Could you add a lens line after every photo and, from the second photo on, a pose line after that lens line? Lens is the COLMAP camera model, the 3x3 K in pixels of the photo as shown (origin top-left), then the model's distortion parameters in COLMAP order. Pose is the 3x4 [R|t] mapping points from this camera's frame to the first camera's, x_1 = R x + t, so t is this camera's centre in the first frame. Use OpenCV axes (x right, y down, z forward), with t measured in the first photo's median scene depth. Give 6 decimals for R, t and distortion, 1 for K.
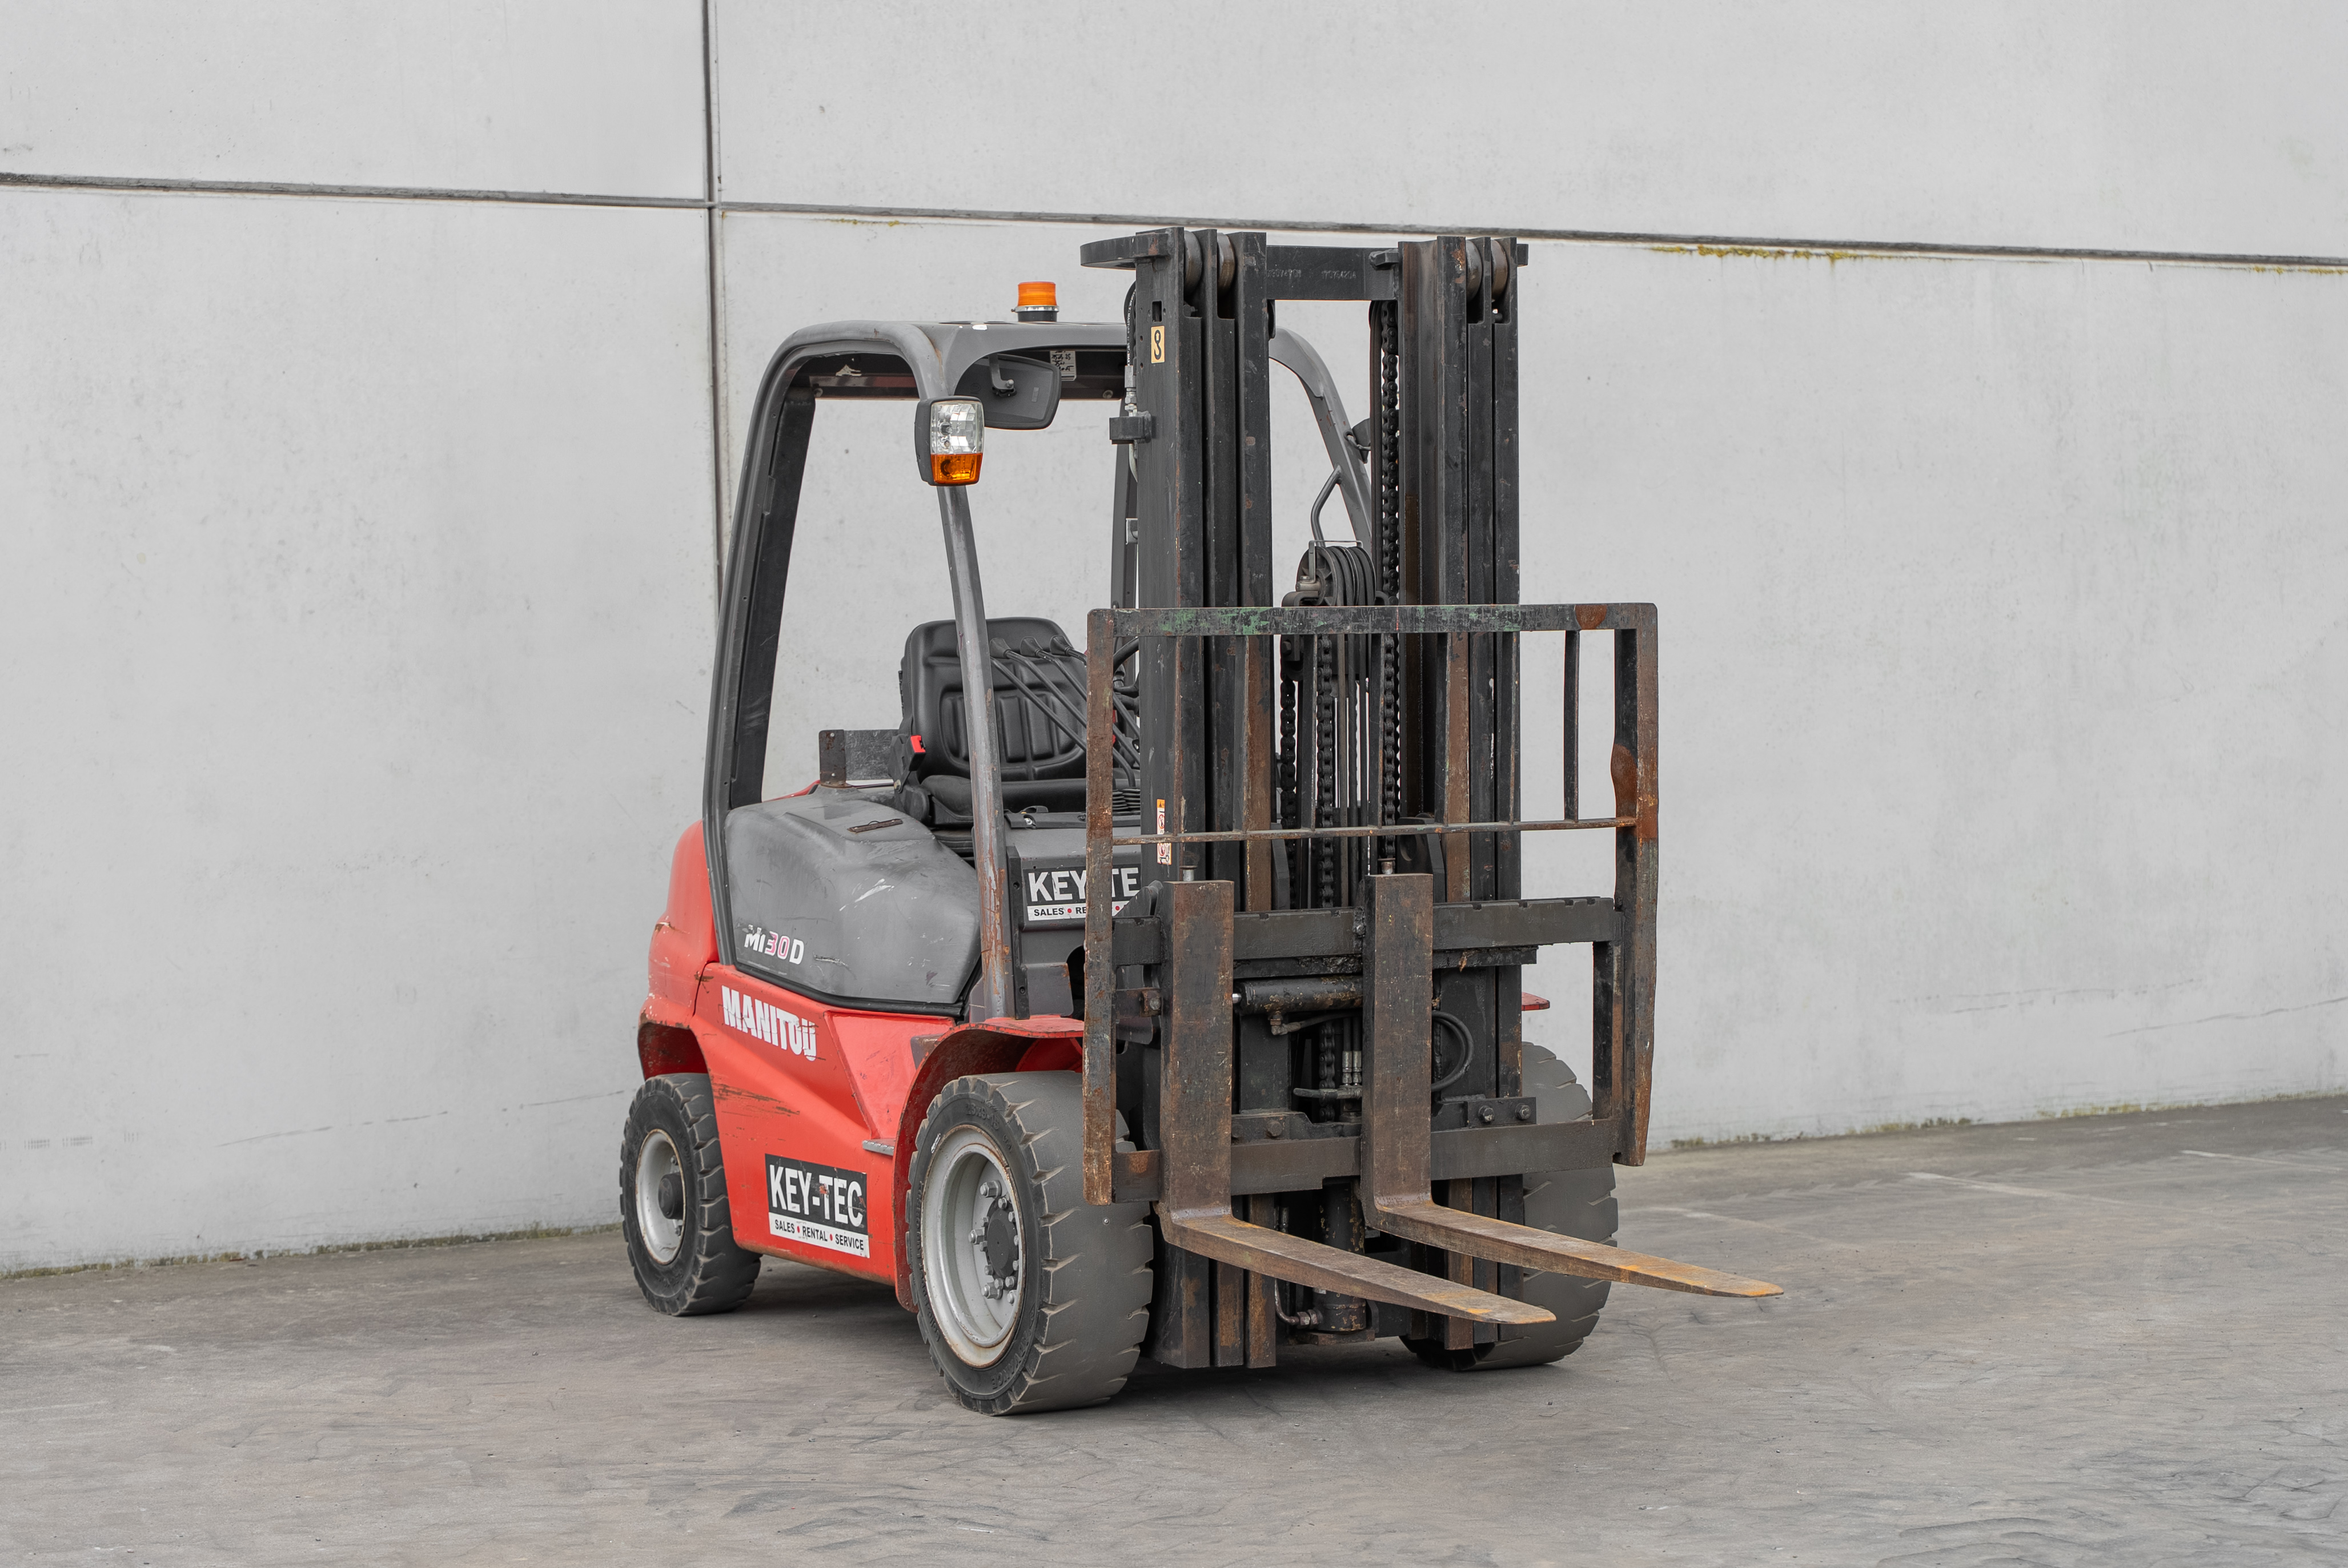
lens RADIAL K [[4743.6, 0, 1080.2], [0, 4743.6, 797.5], [0, 0, 1]] dist [-0.002250, 0.000000]
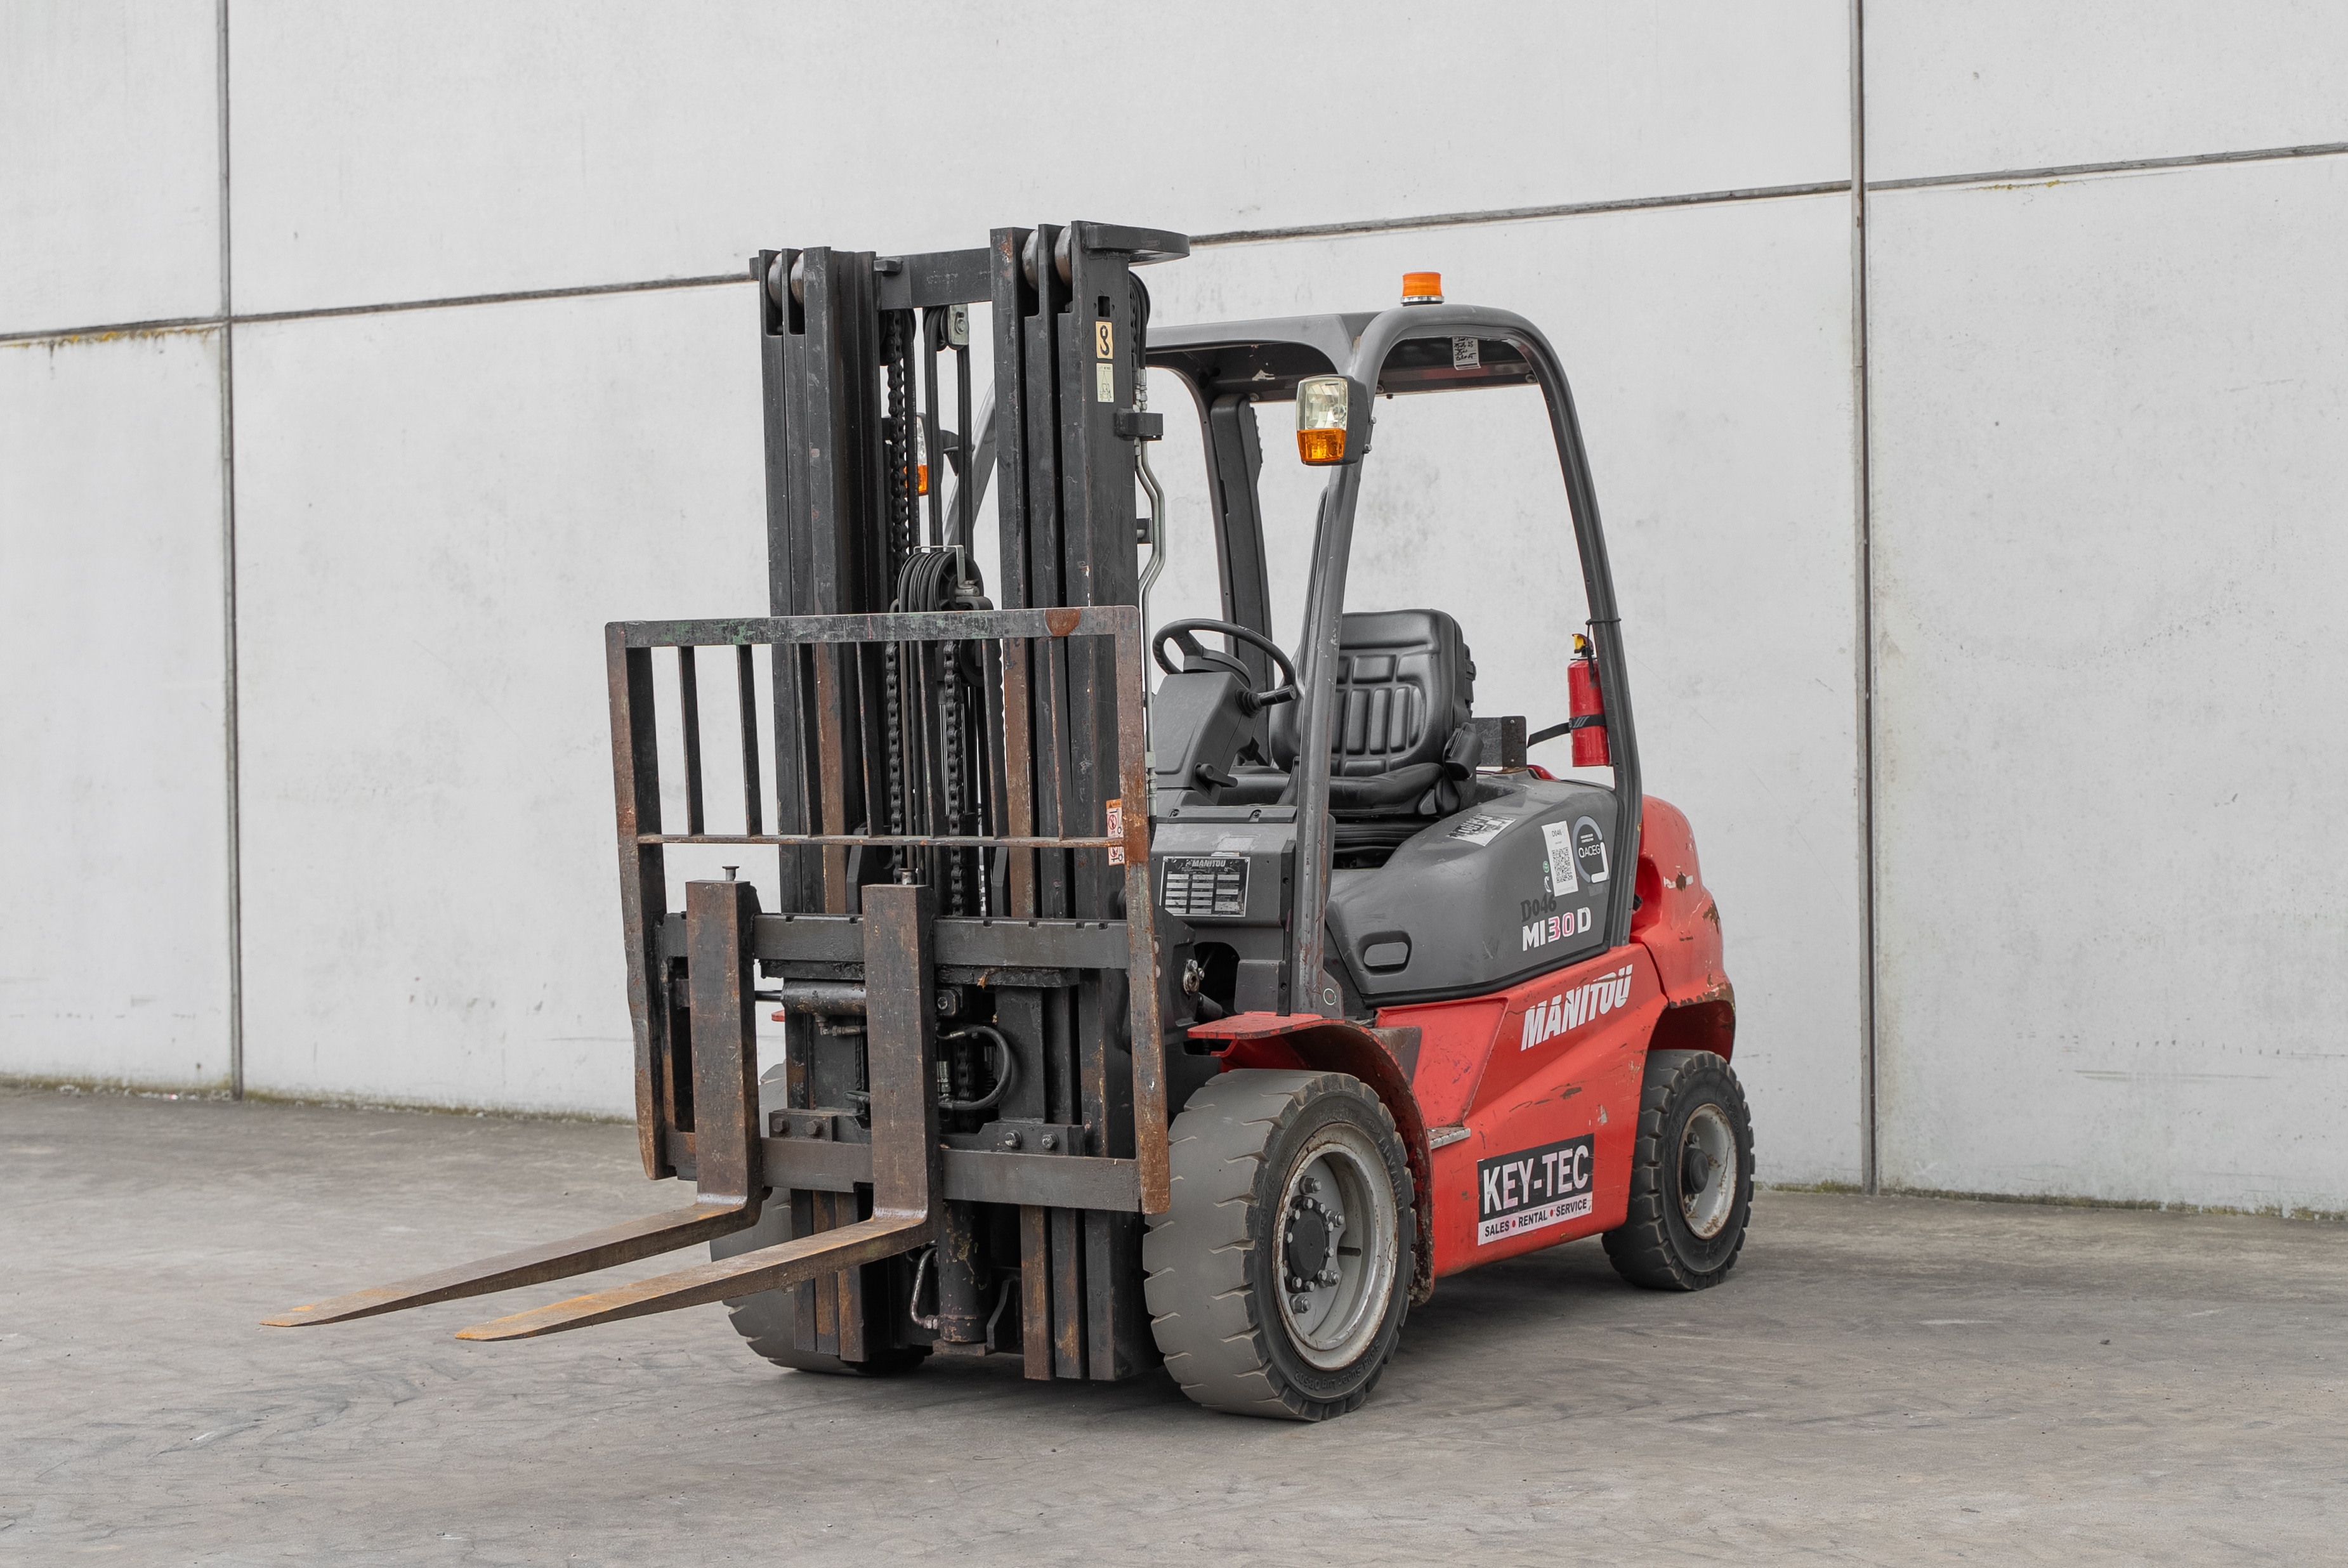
lens RADIAL K [[3958.1, 0, 1214.6], [0, 3958.1, 754.0], [0, 0, 1]] dist [-0.010170, 0.000000]
pose [[0.519288, 0.025766, -0.854211, 0.586789], [-0.012510, 0.999667, 0.022548, -0.022204], [0.854508, -0.001022, 0.519438, 0.457056]]
